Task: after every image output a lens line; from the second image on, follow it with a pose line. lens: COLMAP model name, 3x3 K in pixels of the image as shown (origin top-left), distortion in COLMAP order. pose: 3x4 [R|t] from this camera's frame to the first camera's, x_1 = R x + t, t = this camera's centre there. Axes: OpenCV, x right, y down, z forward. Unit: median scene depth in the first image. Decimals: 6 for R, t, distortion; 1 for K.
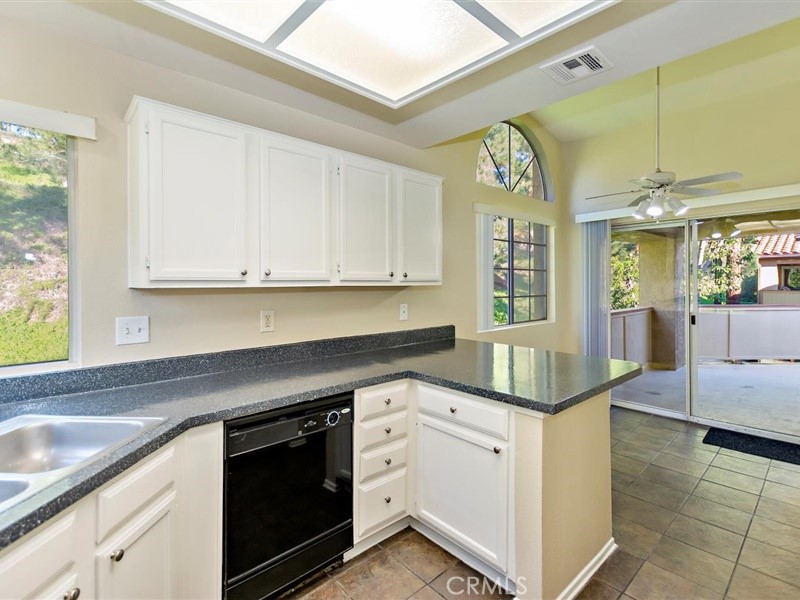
lens RADIAL K [[389.2, 0, 397.2], [0, 389.2, 295.4], [0, 0, 1]] dist [0.003134, 0.000101]
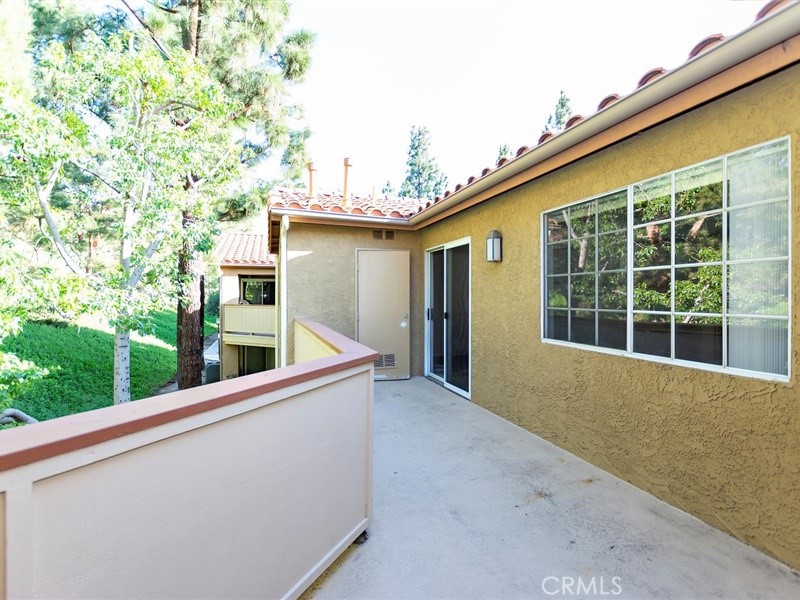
lens RADIAL K [[389.2, 0, 397.2], [0, 389.2, 295.4], [0, 0, 1]] dist [0.003134, 0.000101]
pose [[0.391493, 0.012710, 0.920093, 1.661710], [0.018390, 0.999597, -0.021633, -0.041323], [-0.919997, 0.025390, 0.391101, 1.769717]]
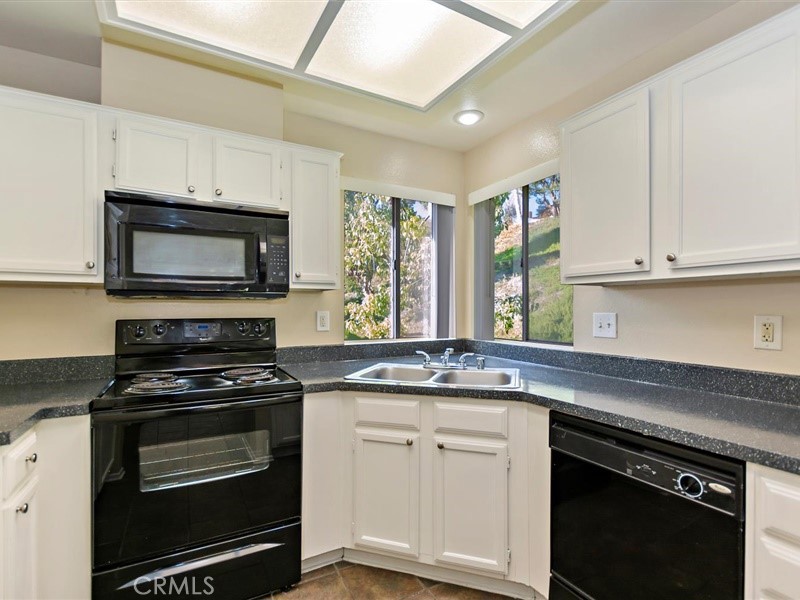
lens RADIAL K [[400.3, 0, 400.1], [0, 400.3, 312.7], [0, 0, 1]] dist [0.001235, -0.000297]
pose [[-0.226048, 0.016390, -0.973978, 0.289727], [-0.028532, 0.999318, 0.023439, 0.023484], [0.973698, 0.033088, -0.225427, 0.367542]]
